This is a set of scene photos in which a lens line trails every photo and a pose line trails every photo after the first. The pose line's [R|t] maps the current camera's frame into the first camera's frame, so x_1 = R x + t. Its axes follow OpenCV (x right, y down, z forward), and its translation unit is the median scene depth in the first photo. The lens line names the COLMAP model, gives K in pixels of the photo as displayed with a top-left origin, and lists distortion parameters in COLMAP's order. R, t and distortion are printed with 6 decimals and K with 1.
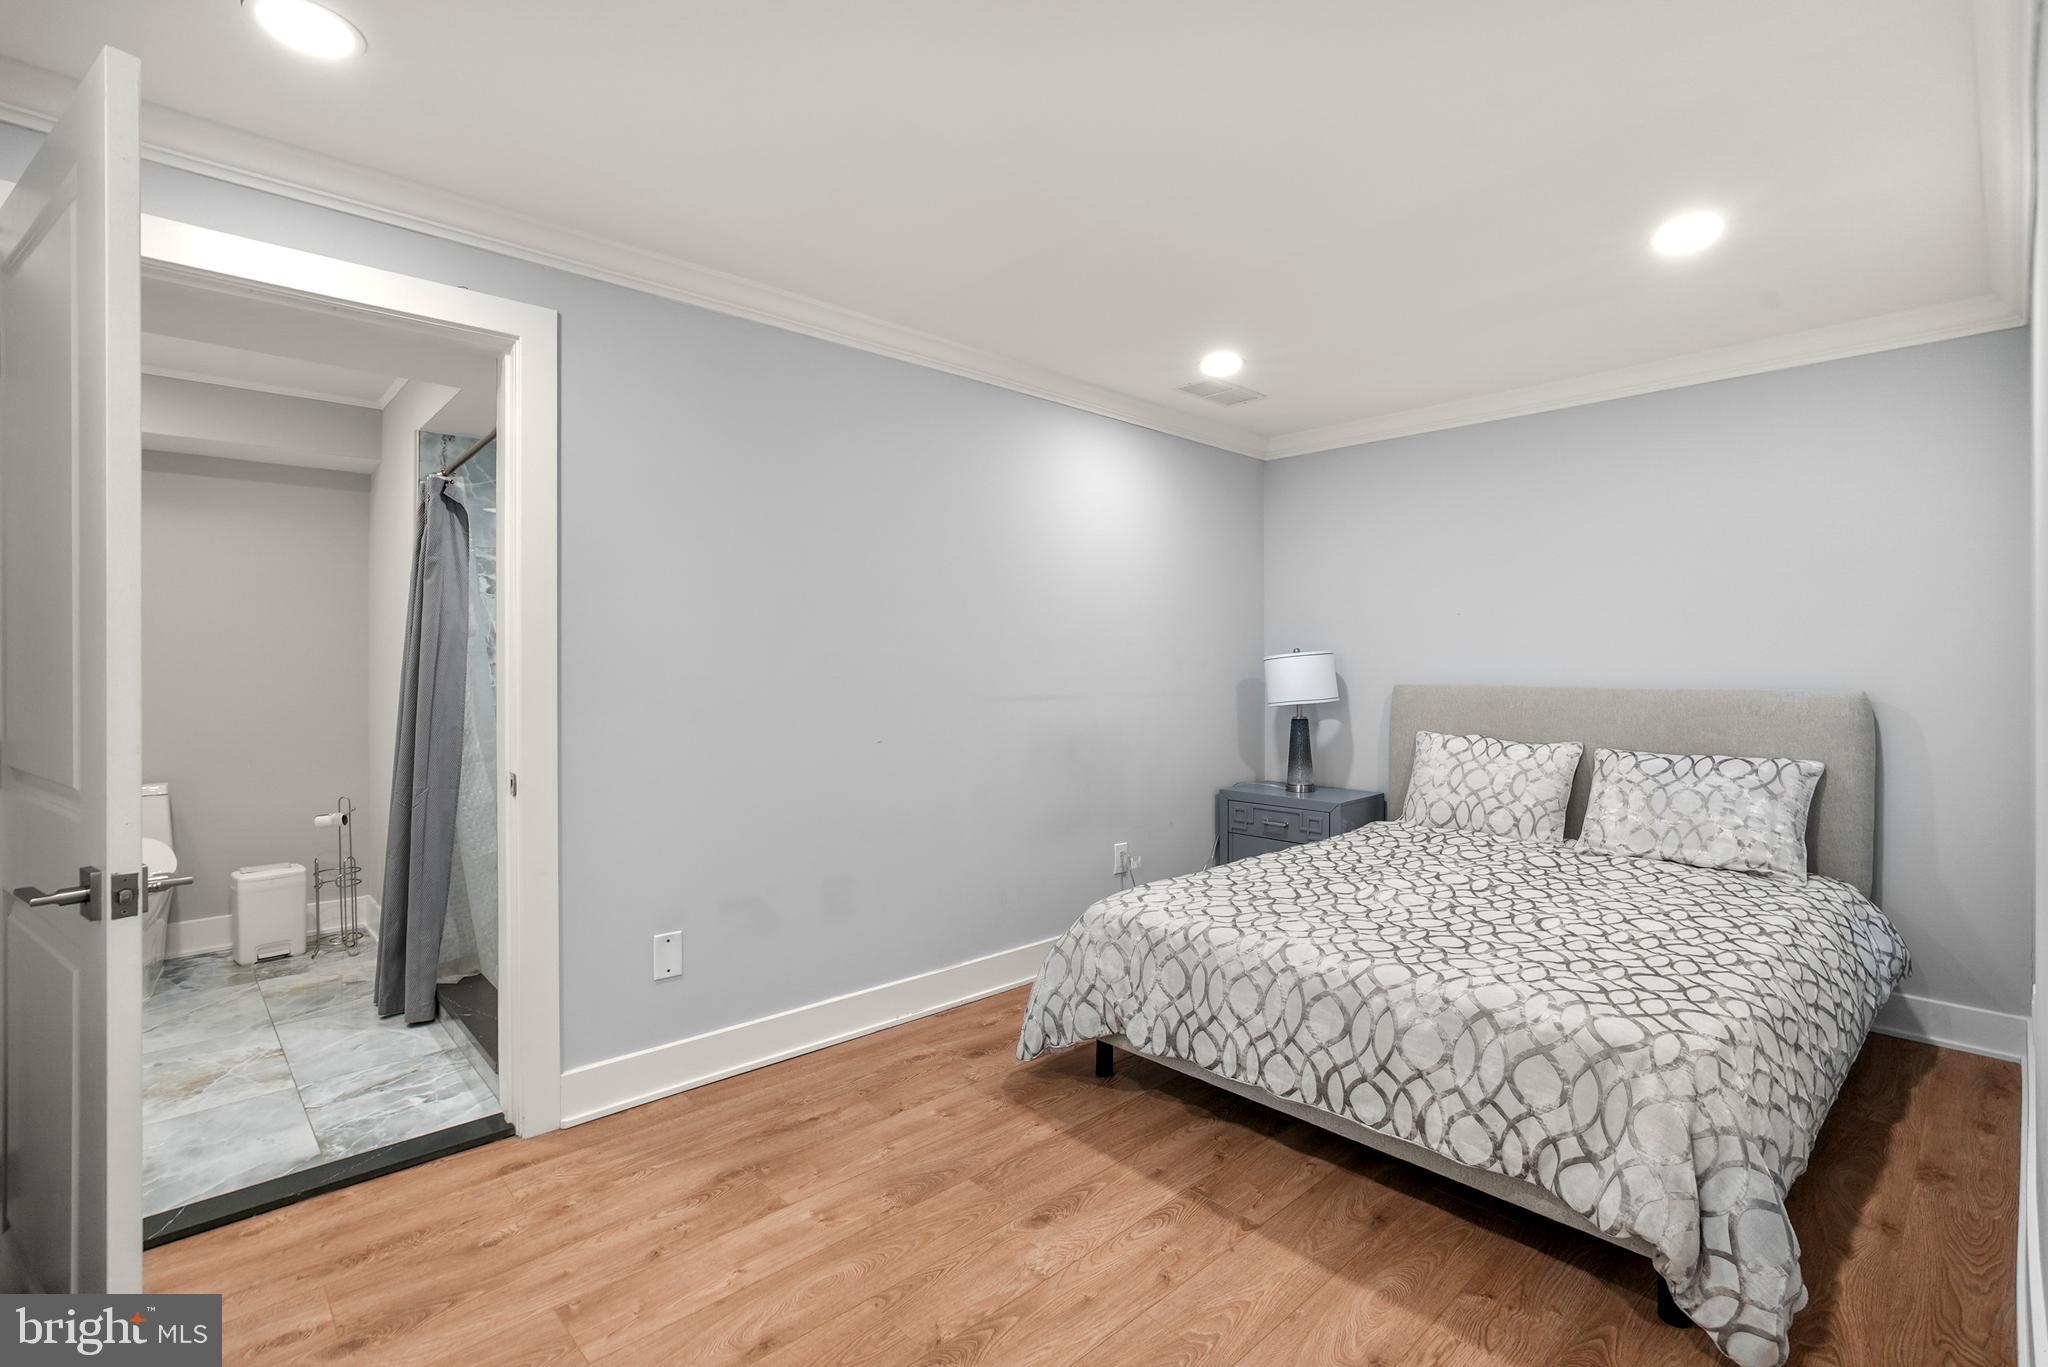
lens RADIAL K [[955.0, 0, 1017.0], [0, 955.0, 657.0], [0, 0, 1]] dist [0.001153, 0.000486]
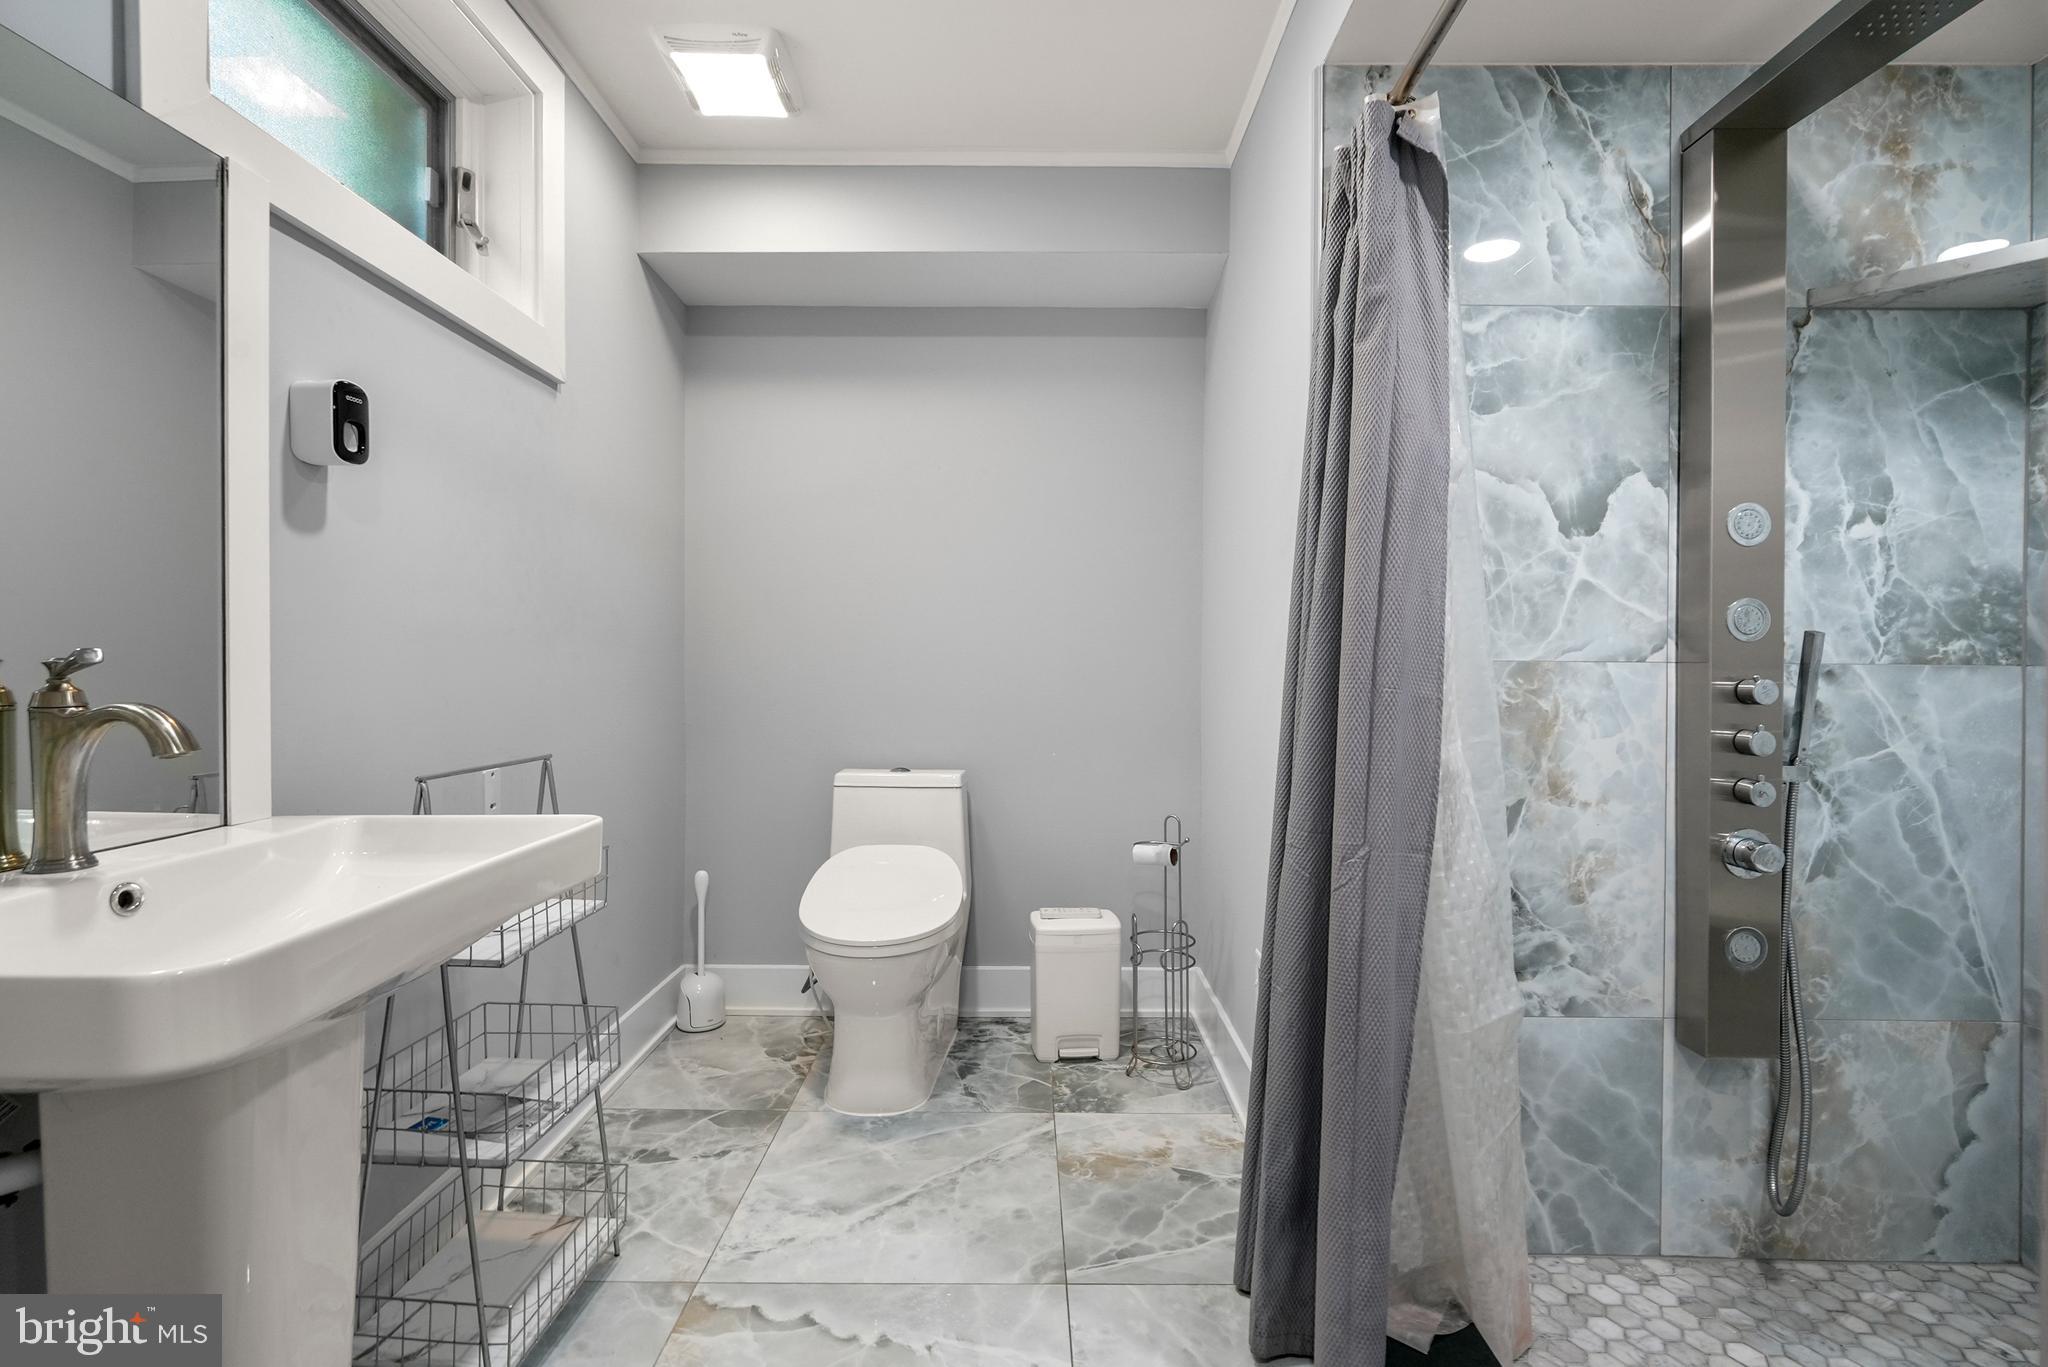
lens RADIAL K [[916.0, 0, 1023.6], [0, 916.0, 674.6], [0, 0, 1]] dist [-0.000903, -0.000020]
pose [[0.734911, 0.014345, -0.678012, -0.438612], [-0.005847, 0.999873, 0.014817, 0.056033], [0.678138, -0.006925, 0.734902, 0.587389]]
